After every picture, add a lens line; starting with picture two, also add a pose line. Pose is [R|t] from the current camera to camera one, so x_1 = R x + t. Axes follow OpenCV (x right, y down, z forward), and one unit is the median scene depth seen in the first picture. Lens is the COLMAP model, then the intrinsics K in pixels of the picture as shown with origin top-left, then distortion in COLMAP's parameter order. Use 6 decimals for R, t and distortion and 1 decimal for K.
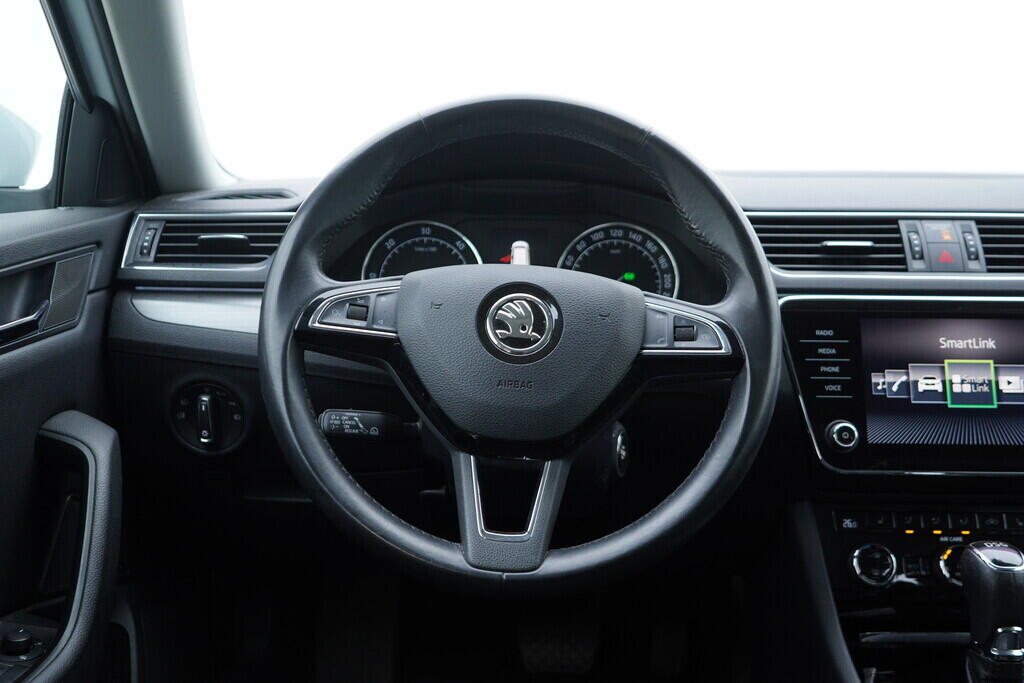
lens RADIAL K [[1059.6, 0, 505.4], [0, 1059.6, 340.3], [0, 0, 1]] dist [-0.004407, 0.000000]
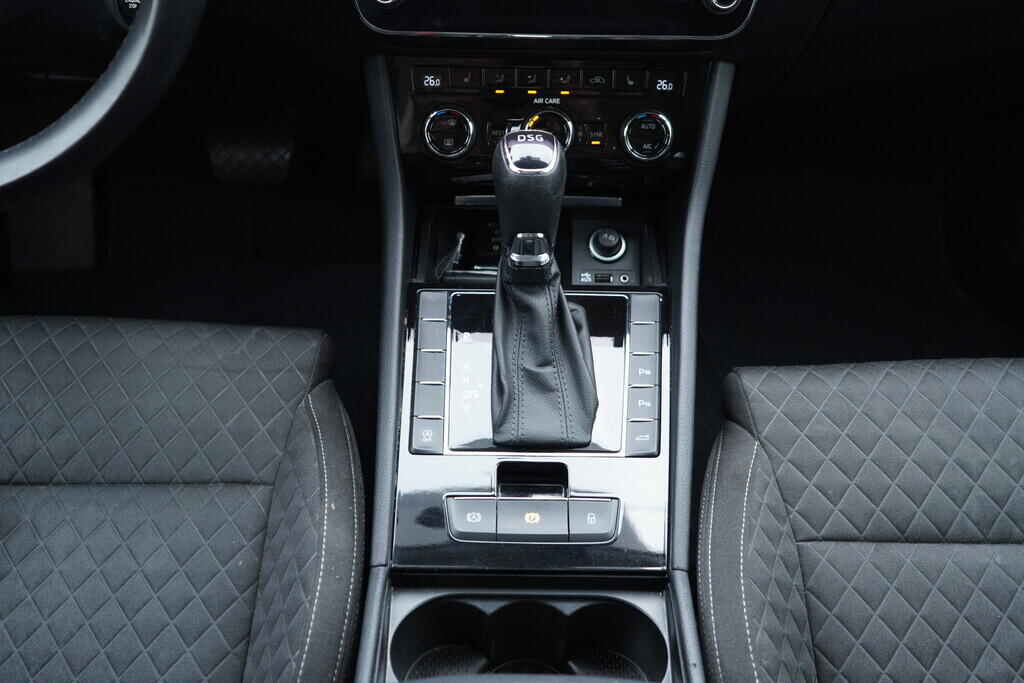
lens RADIAL K [[1059.6, 0, 503.3], [0, 1059.6, 340.3], [0, 0, 1]] dist [-0.004407, 0.000000]
pose [[0.999952, -0.004421, 0.008772, 0.393507], [-0.001019, 0.841460, 0.540319, -0.115993], [-0.009770, -0.540301, 0.841415, 0.184175]]
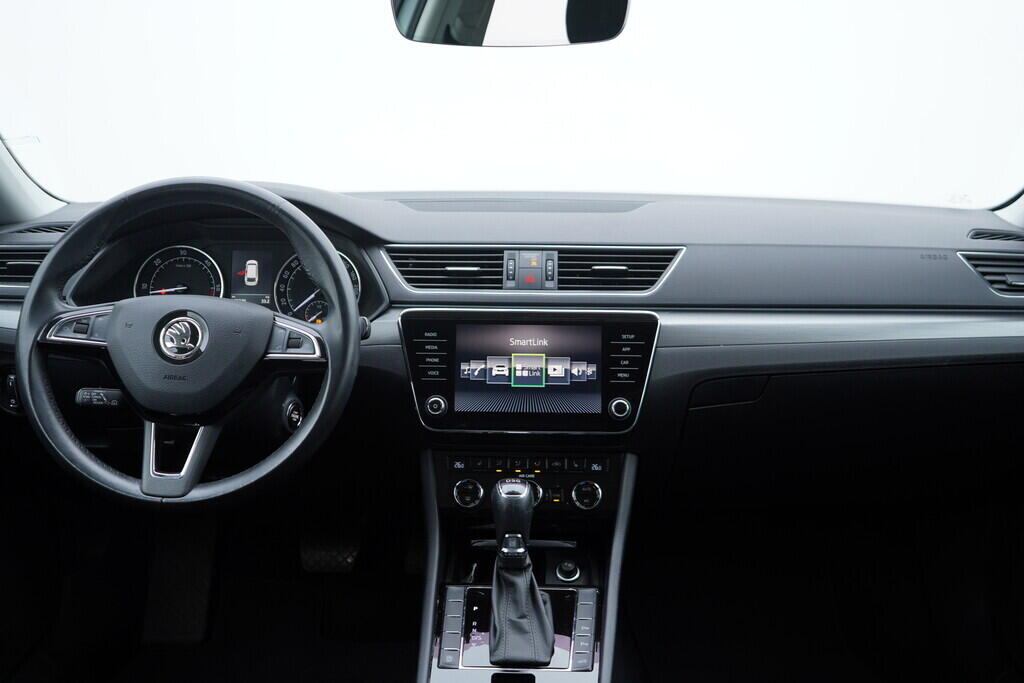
lens RADIAL K [[1059.6, 0, 508.8], [0, 1059.6, 344.9], [0, 0, 1]] dist [-0.004407, 0.000000]
pose [[0.999929, 0.001073, -0.011841, 0.430775], [-0.000176, 0.997149, 0.075456, -0.103218], [0.011889, -0.075449, 0.997079, -0.444305]]
